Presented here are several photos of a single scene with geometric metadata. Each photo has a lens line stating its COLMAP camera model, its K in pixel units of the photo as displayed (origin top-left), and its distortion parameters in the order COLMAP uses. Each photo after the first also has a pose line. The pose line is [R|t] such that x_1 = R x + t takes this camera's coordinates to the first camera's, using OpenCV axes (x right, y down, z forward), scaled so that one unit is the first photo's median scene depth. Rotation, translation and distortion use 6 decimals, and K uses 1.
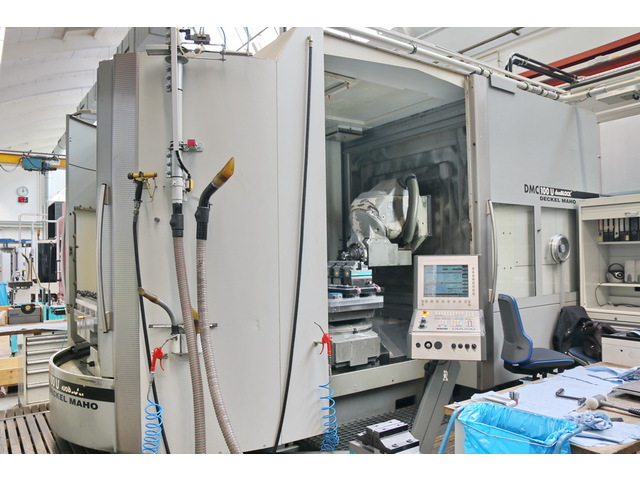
lens RADIAL K [[499.5, 0, 314.1], [0, 499.5, 248.4], [0, 0, 1]] dist [-0.130990, 0.127785]
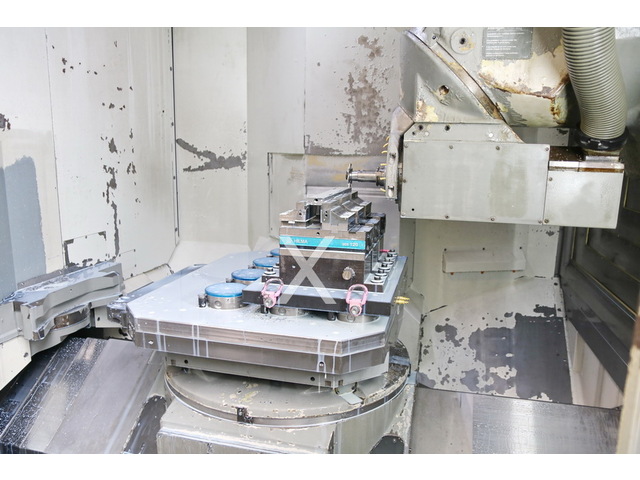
lens RADIAL K [[503.3, 0, 316.3], [0, 503.3, 251.2], [0, 0, 1]] dist [-0.130851, 0.129055]
pose [[0.656628, 0.178776, -0.732720, 0.433073], [-0.017864, 0.974915, 0.221860, -0.014532], [0.754003, -0.132590, 0.643350, 1.092457]]
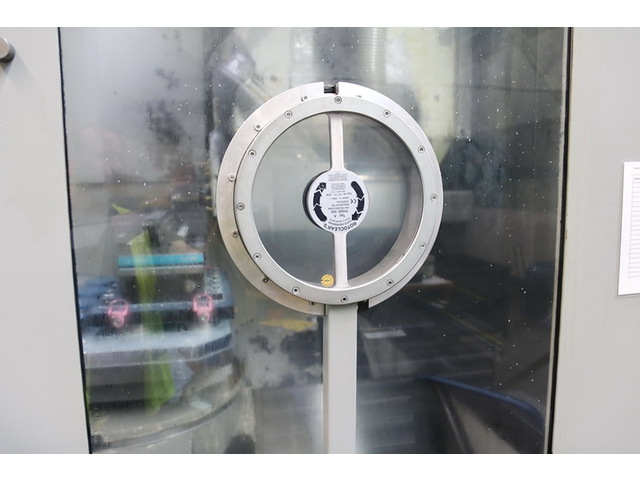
lens RADIAL K [[514.2, 0, 320.0], [0, 514.2, 240.0], [0, 0, 1]] dist [-0.091728, -0.000291]
pose [[0.925053, 0.050702, -0.376439, 0.424774], [0.000627, 0.990846, 0.134996, -0.006668], [0.379838, -0.125115, 0.916553, 1.011500]]
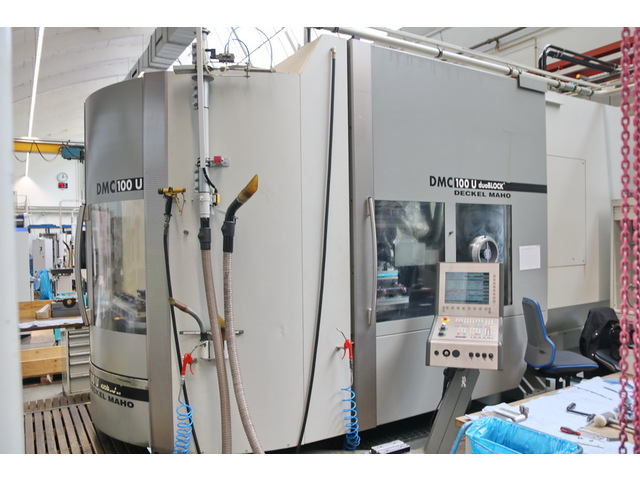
lens RADIAL K [[503.3, 0, 316.3], [0, 503.3, 251.2], [0, 0, 1]] dist [-0.130851, 0.129055]
pose [[0.997813, 0.003806, -0.065989, 0.024642], [-0.001069, 0.999139, 0.041465, -0.052487], [0.066090, -0.041303, 0.996958, -0.037538]]
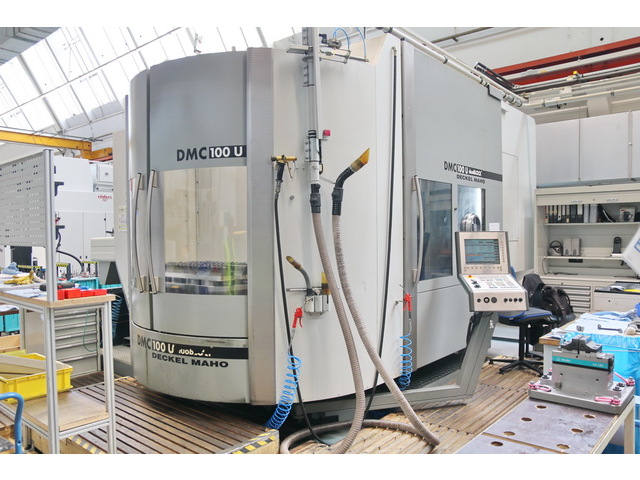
lens RADIAL K [[503.3, 0, 316.3], [0, 503.3, 251.2], [0, 0, 1]] dist [-0.130851, 0.129055]
pose [[0.967688, -0.001862, 0.252143, -0.470990], [-0.009653, 0.998966, 0.044423, 0.011896], [-0.251965, -0.045421, 0.966670, -0.127708]]
